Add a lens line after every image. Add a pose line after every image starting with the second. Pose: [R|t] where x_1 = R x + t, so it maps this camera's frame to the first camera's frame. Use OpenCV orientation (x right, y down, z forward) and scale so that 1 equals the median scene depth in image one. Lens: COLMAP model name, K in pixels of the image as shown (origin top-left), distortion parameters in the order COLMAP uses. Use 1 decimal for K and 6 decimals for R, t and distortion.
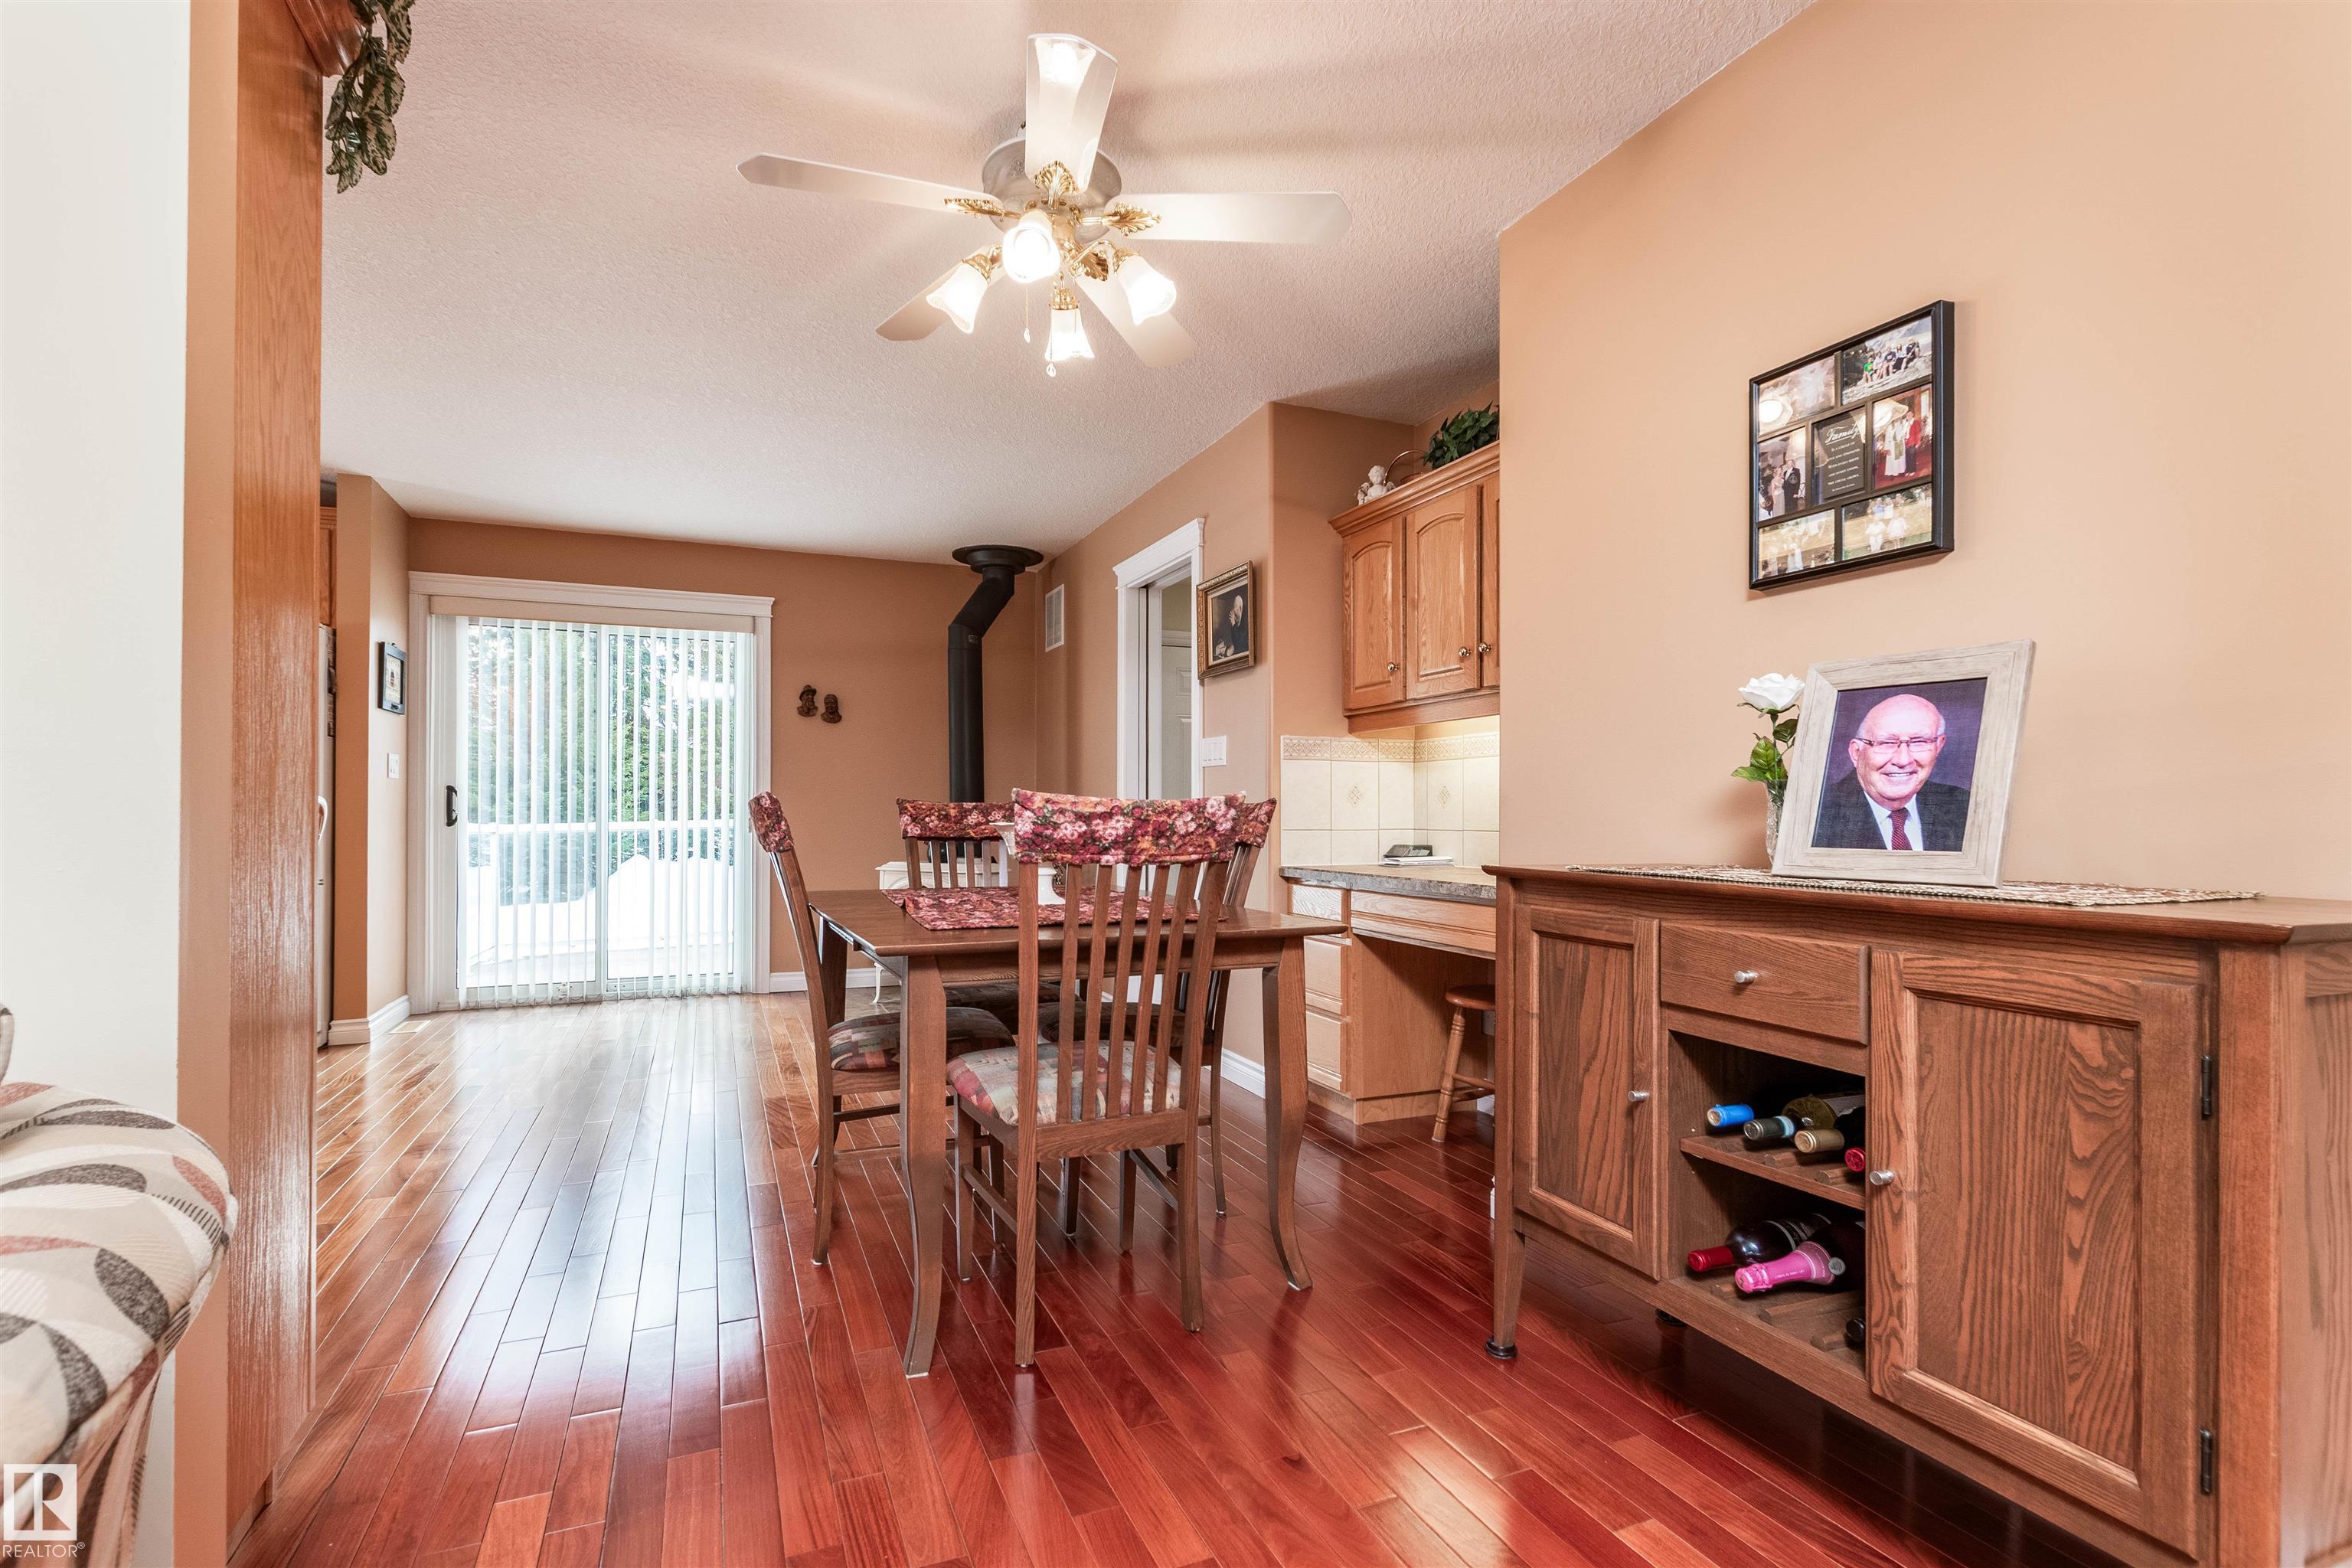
lens RADIAL K [[1080.7, 0, 1111.1], [0, 1080.7, 812.9], [0, 0, 1]] dist [0.001268, -0.000007]
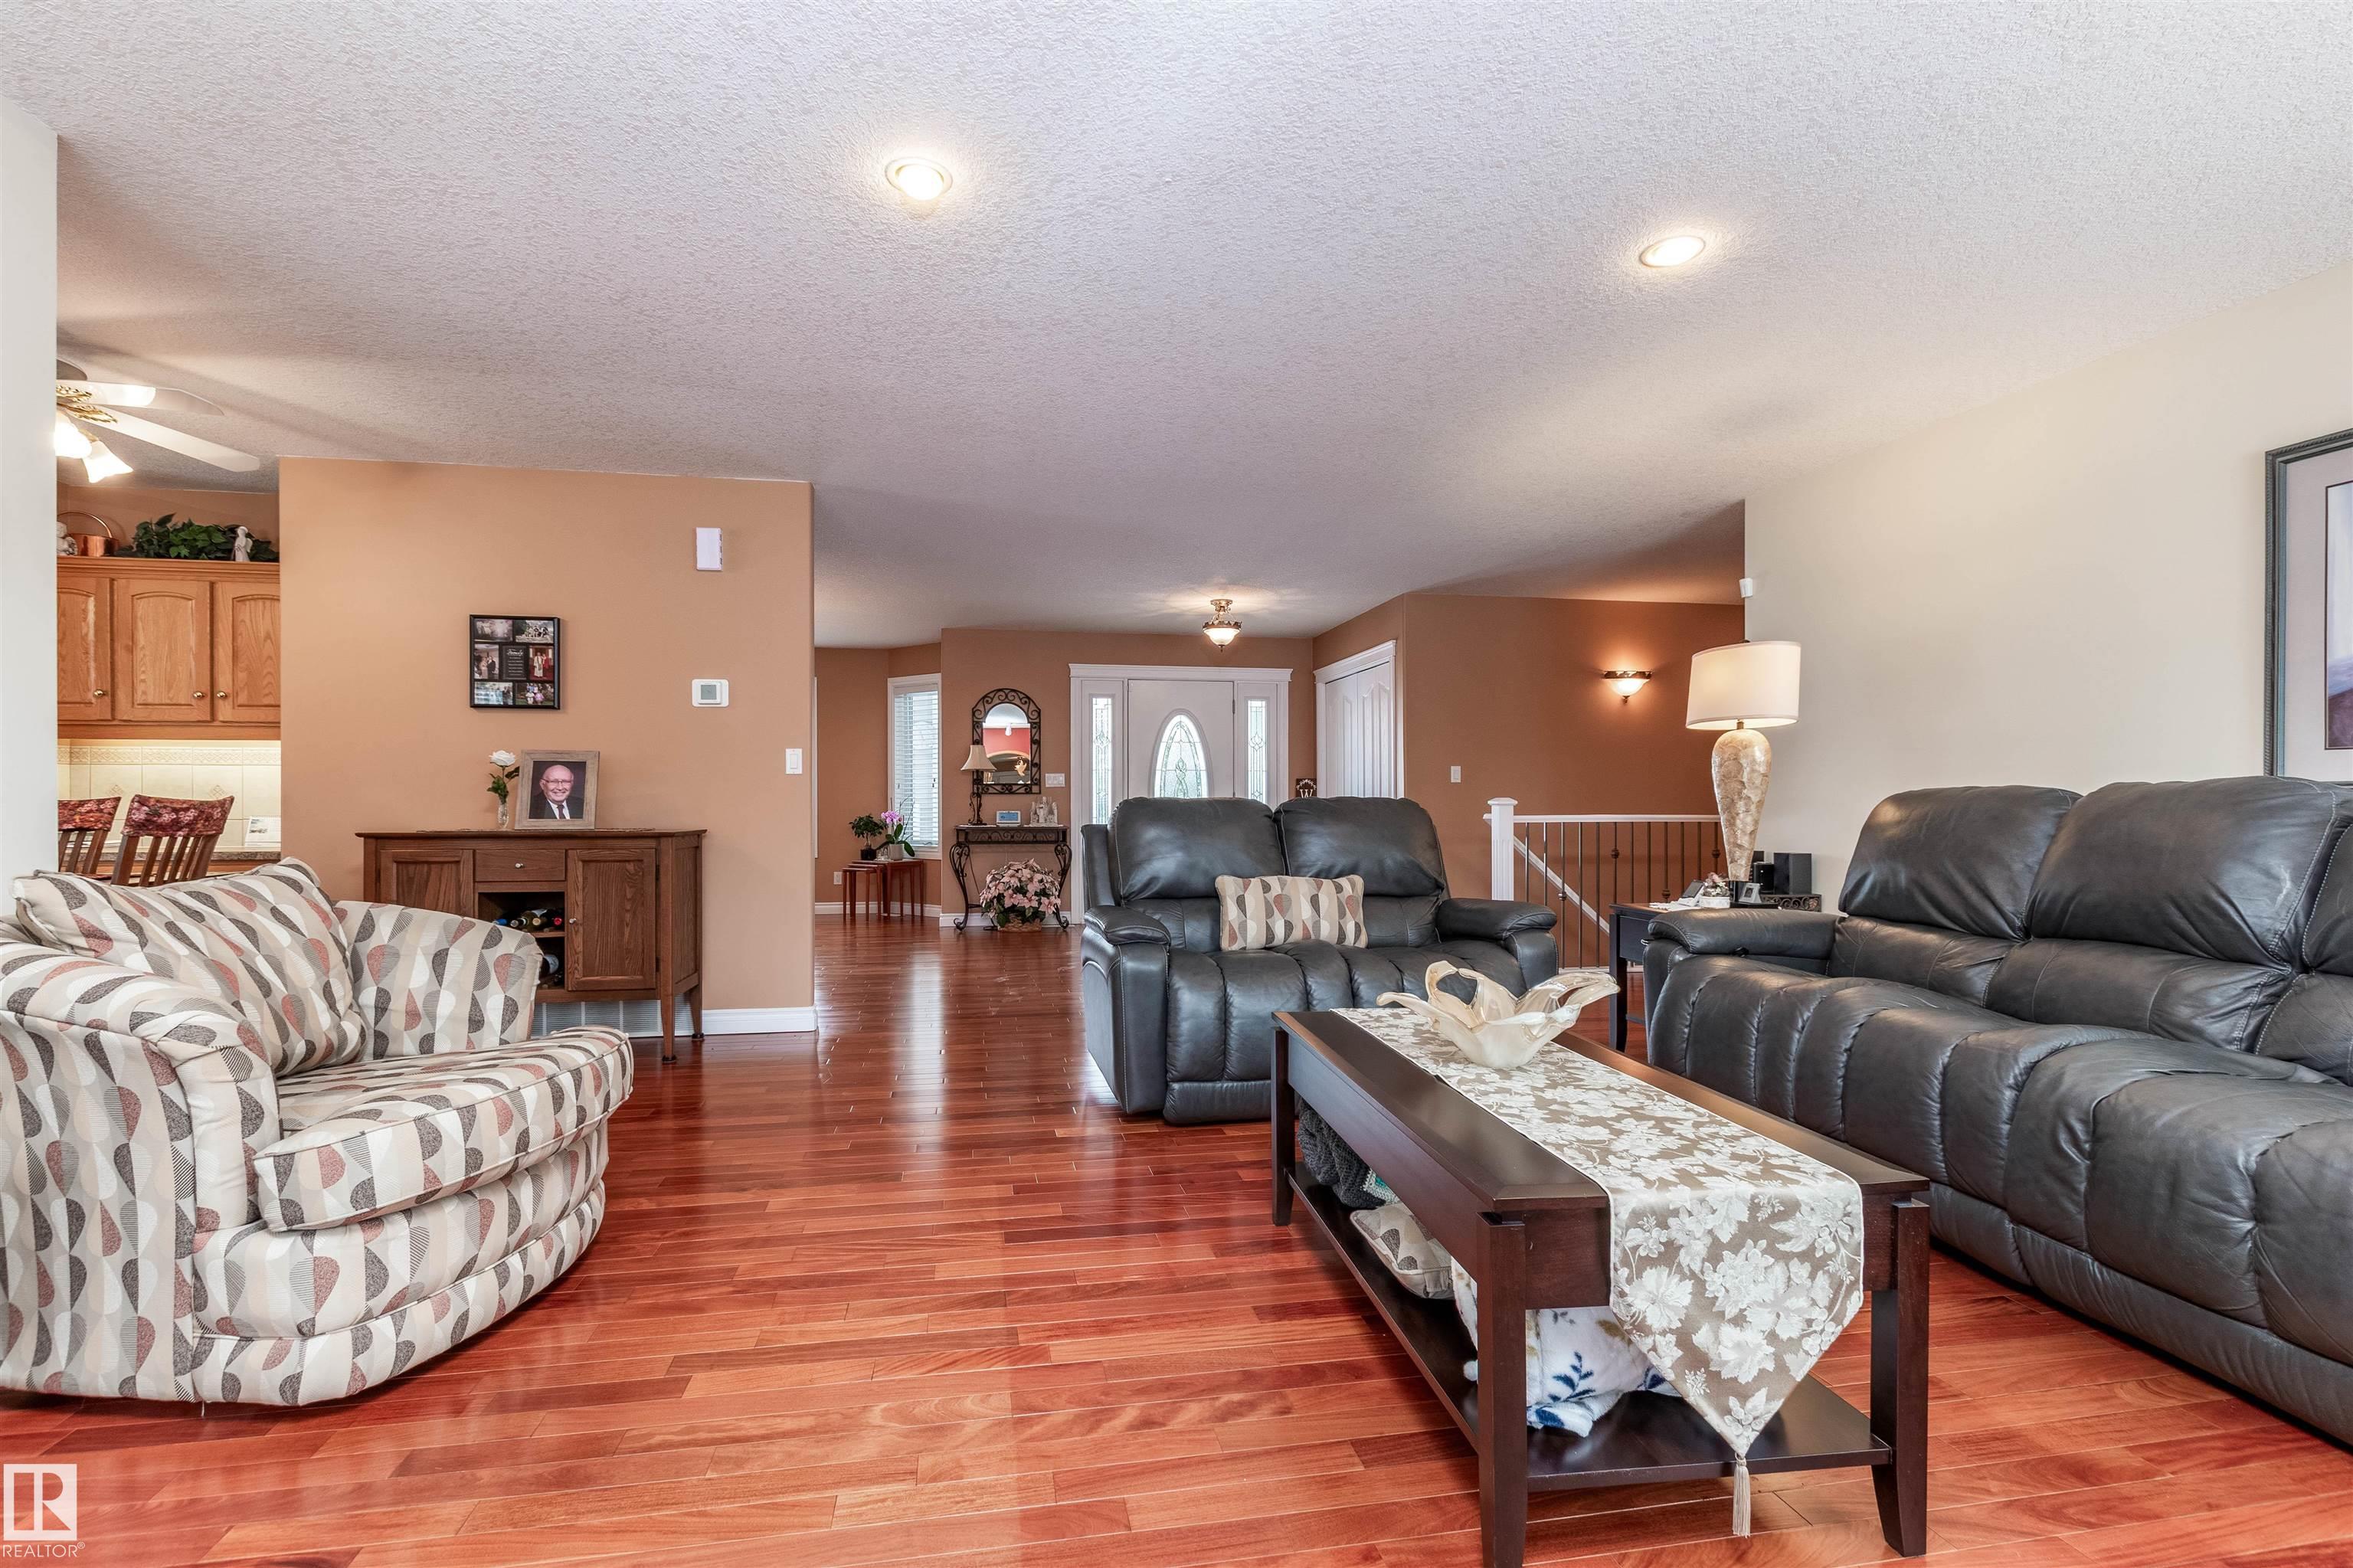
lens RADIAL K [[1034.0, 0, 1163.1], [0, 1034.0, 812.8], [0, 0, 1]] dist [-0.000261, -0.000079]
pose [[0.175018, -0.010788, 0.984506, -1.511541], [0.000171, 0.999940, 0.010927, -0.010572], [-0.984565, -0.001745, 0.175009, -0.950199]]
